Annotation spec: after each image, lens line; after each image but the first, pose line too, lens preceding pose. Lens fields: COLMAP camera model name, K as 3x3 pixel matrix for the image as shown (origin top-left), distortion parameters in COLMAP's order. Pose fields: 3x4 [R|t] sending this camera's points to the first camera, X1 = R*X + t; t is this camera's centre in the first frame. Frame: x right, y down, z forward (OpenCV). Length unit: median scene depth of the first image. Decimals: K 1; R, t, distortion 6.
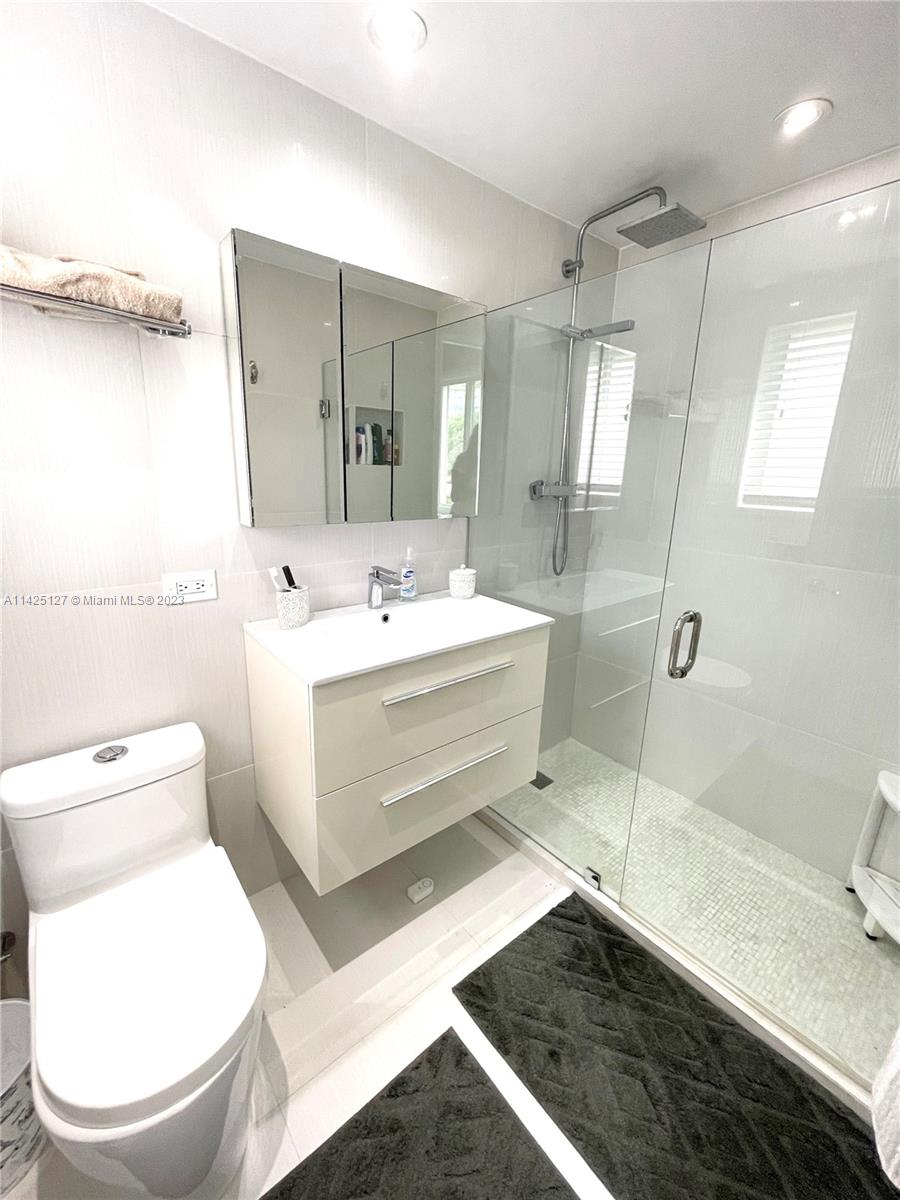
lens RADIAL K [[489.6, 0, 446.7], [0, 489.6, 594.5], [0, 0, 1]] dist [-0.002423, -0.000438]
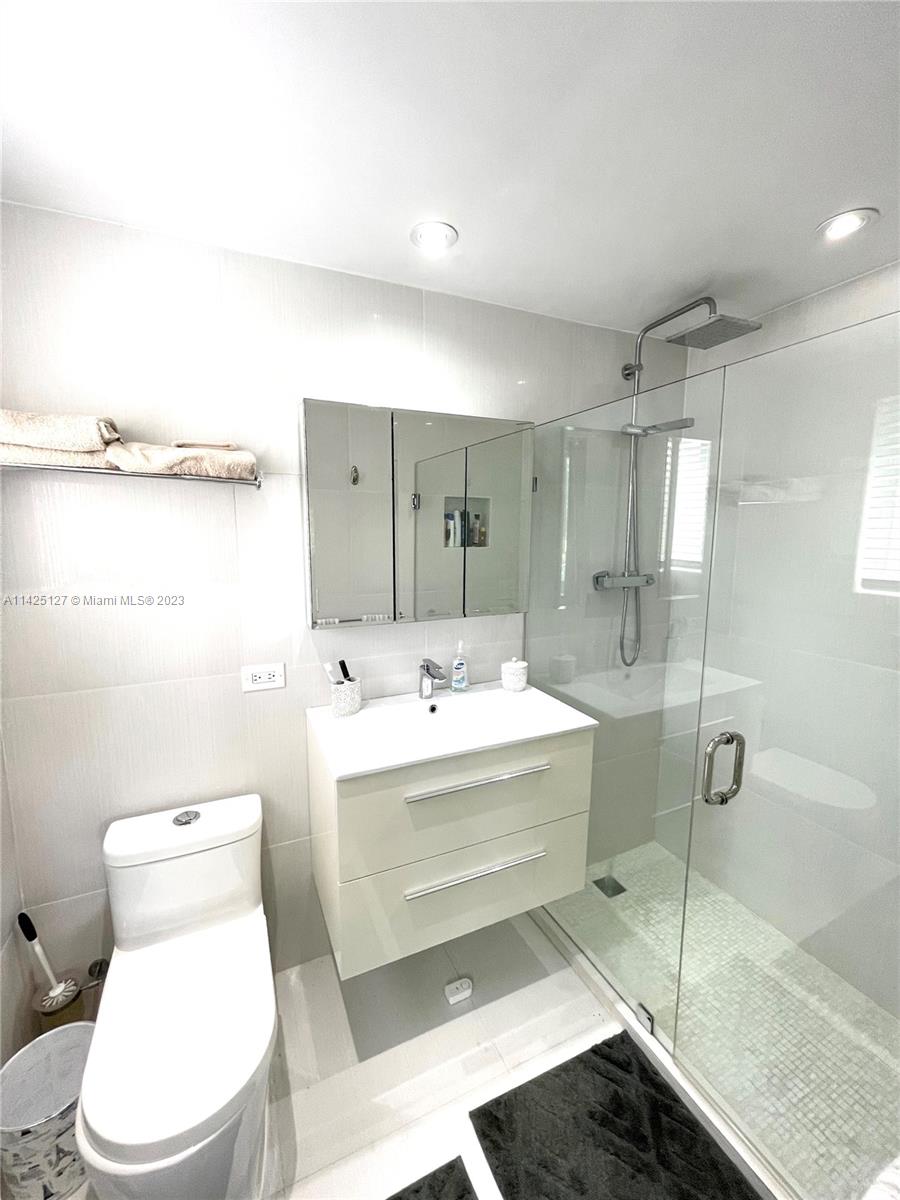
lens RADIAL K [[489.6, 0, 444.8], [0, 489.6, 592.9], [0, 0, 1]] dist [-0.002423, -0.000438]
pose [[0.967379, 0.008422, -0.253193, 0.155995], [-0.038255, 0.992843, -0.113135, -0.076733], [0.250428, 0.119130, 0.960778, -0.044974]]
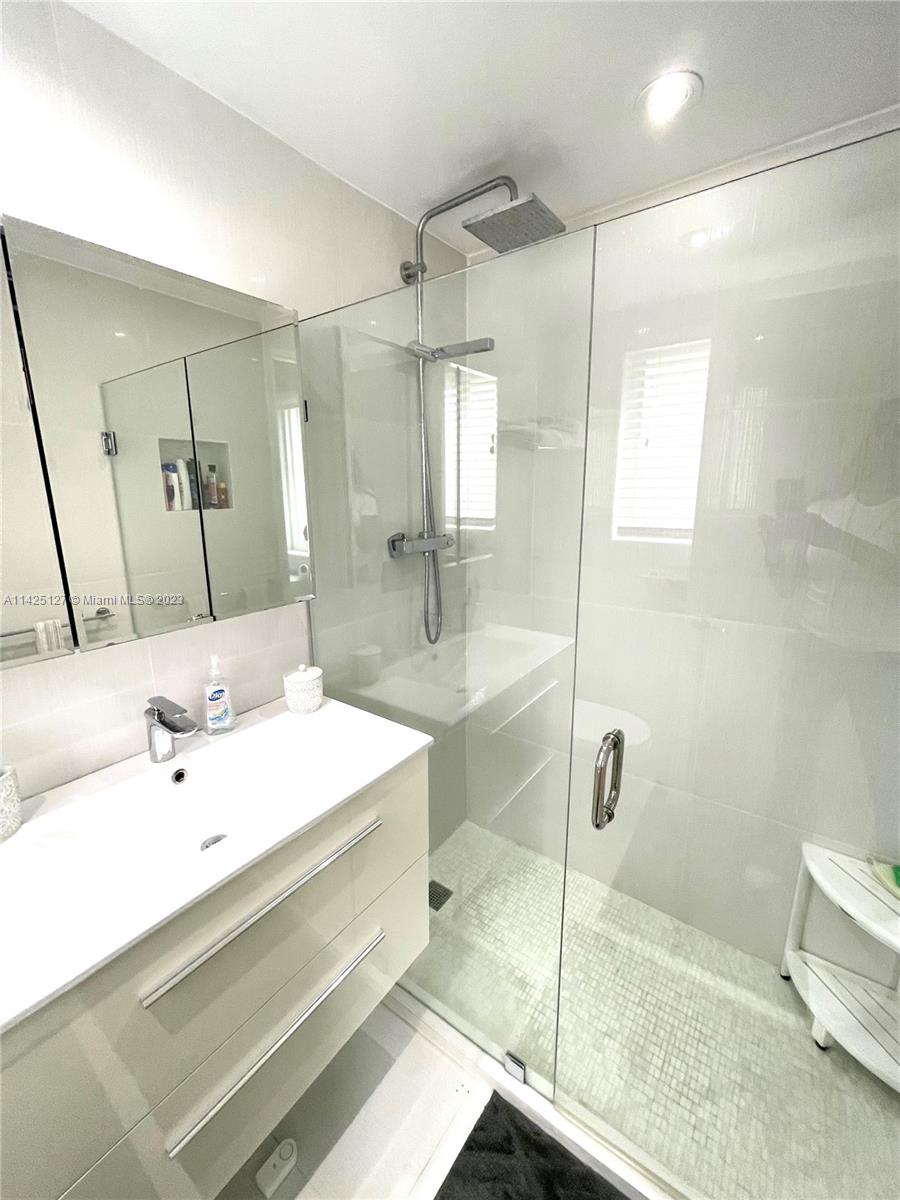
lens RADIAL K [[489.6, 0, 448.8], [0, 489.6, 593.5], [0, 0, 1]] dist [-0.002423, -0.000438]
pose [[0.965964, -0.089524, 0.242692, 0.079356], [0.097035, 0.995097, -0.019147, -0.135158], [-0.239788, 0.042045, 0.969914, 0.254256]]
